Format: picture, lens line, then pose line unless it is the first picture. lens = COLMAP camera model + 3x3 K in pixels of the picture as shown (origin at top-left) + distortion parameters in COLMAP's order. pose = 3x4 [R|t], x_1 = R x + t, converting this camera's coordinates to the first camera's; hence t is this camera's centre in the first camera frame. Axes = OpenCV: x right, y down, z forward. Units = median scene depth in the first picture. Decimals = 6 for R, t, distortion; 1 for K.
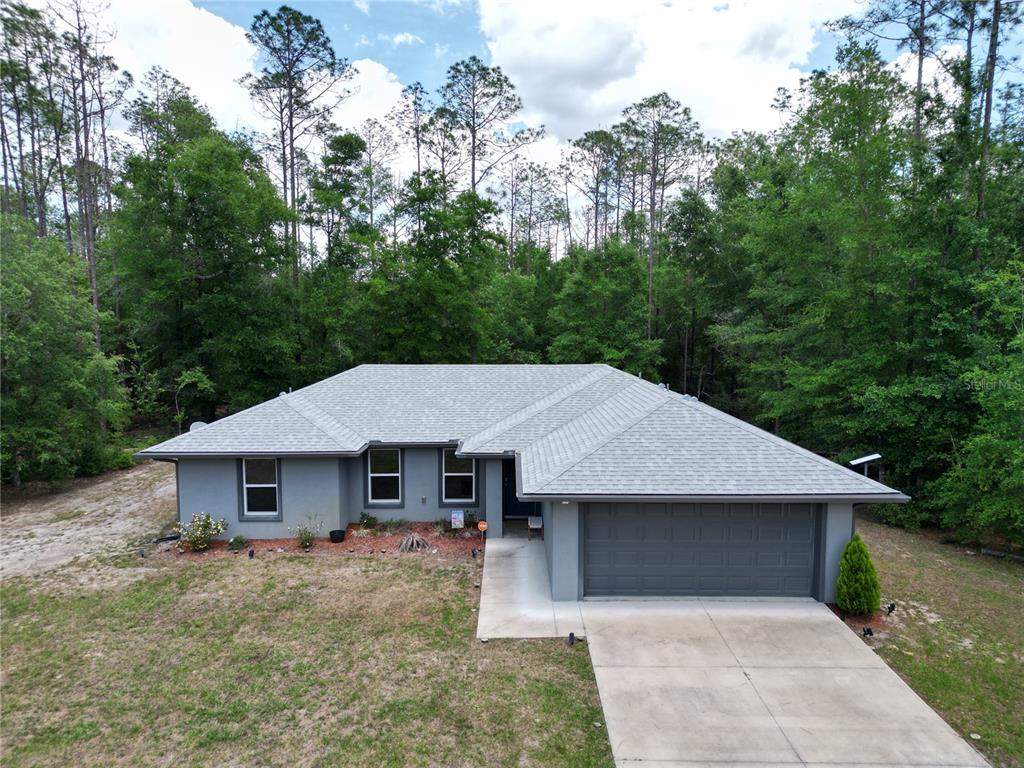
lens RADIAL K [[721.9, 0, 512.0], [0, 721.9, 384.0], [0, 0, 1]] dist [0.011379, -0.001695]
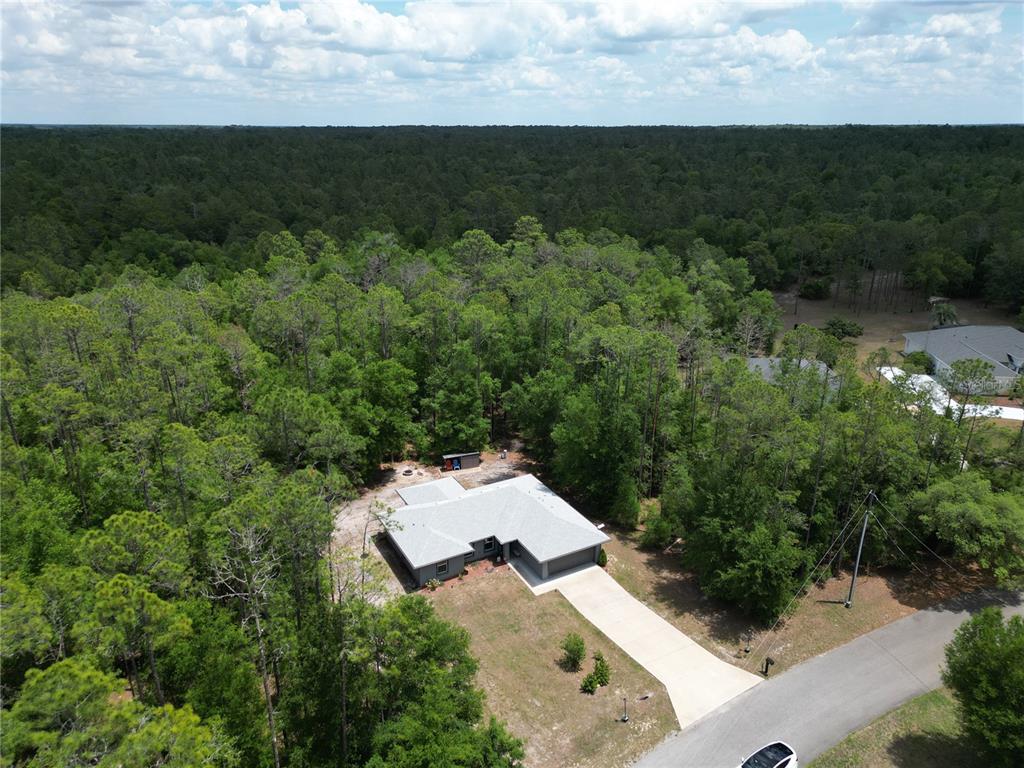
lens RADIAL K [[721.9, 0, 512.0], [0, 721.9, 384.0], [0, 0, 1]] dist [0.011379, -0.001695]
pose [[0.881126, -0.160296, 0.444885, -1.984425], [0.044924, 0.964914, 0.258693, -2.106152], [-0.470743, -0.207955, 0.857412, -2.542600]]
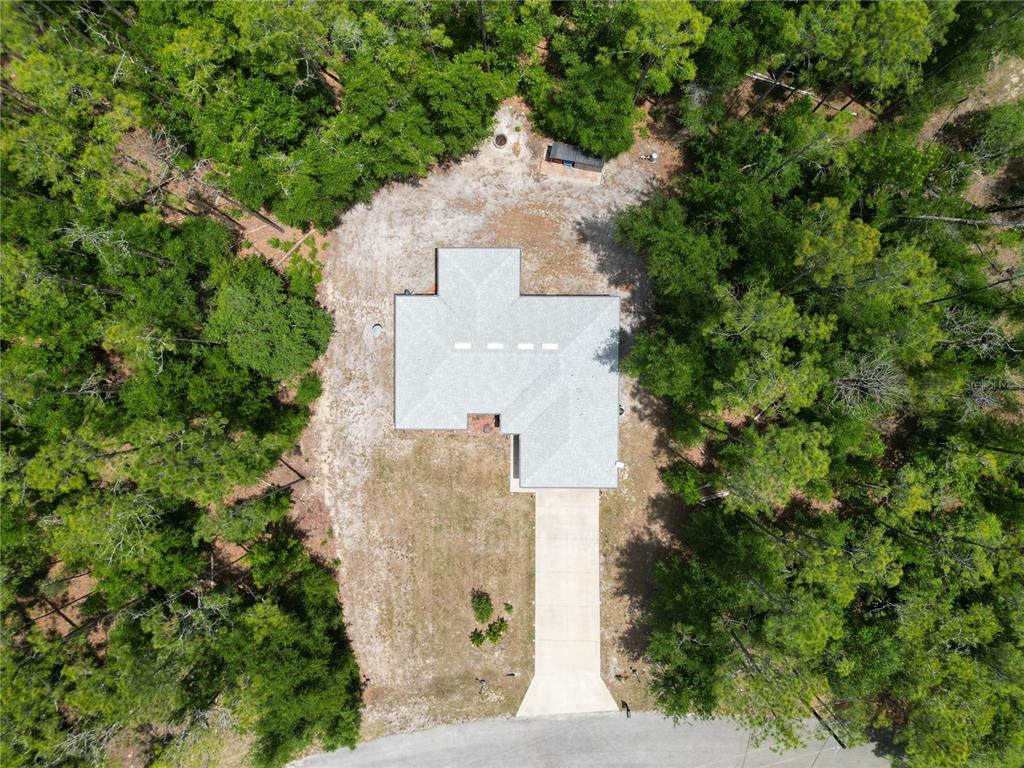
lens RADIAL K [[721.9, 0, 512.0], [0, 721.9, 384.0], [0, 0, 1]] dist [0.011379, -0.001695]
pose [[0.999392, 0.009181, -0.033630, 0.100583], [0.032711, 0.086567, 0.995709, -3.973480], [0.012053, -0.996204, 0.086214, 1.262686]]
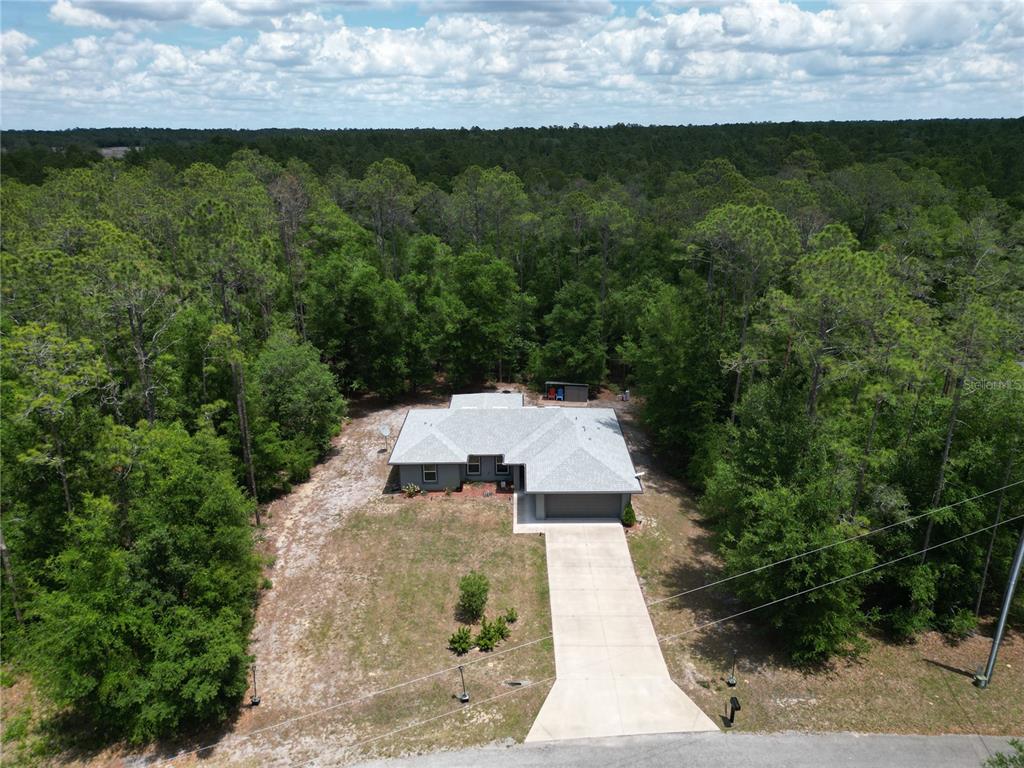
lens RADIAL K [[726.2, 0, 507.2], [0, 726.2, 377.7], [0, 0, 1]] dist [0.019929, -0.006094]
pose [[0.999760, -0.004876, -0.021369, -0.000379], [0.009686, 0.972870, 0.231149, -1.167929], [0.019662, -0.231300, 0.972684, -2.194398]]
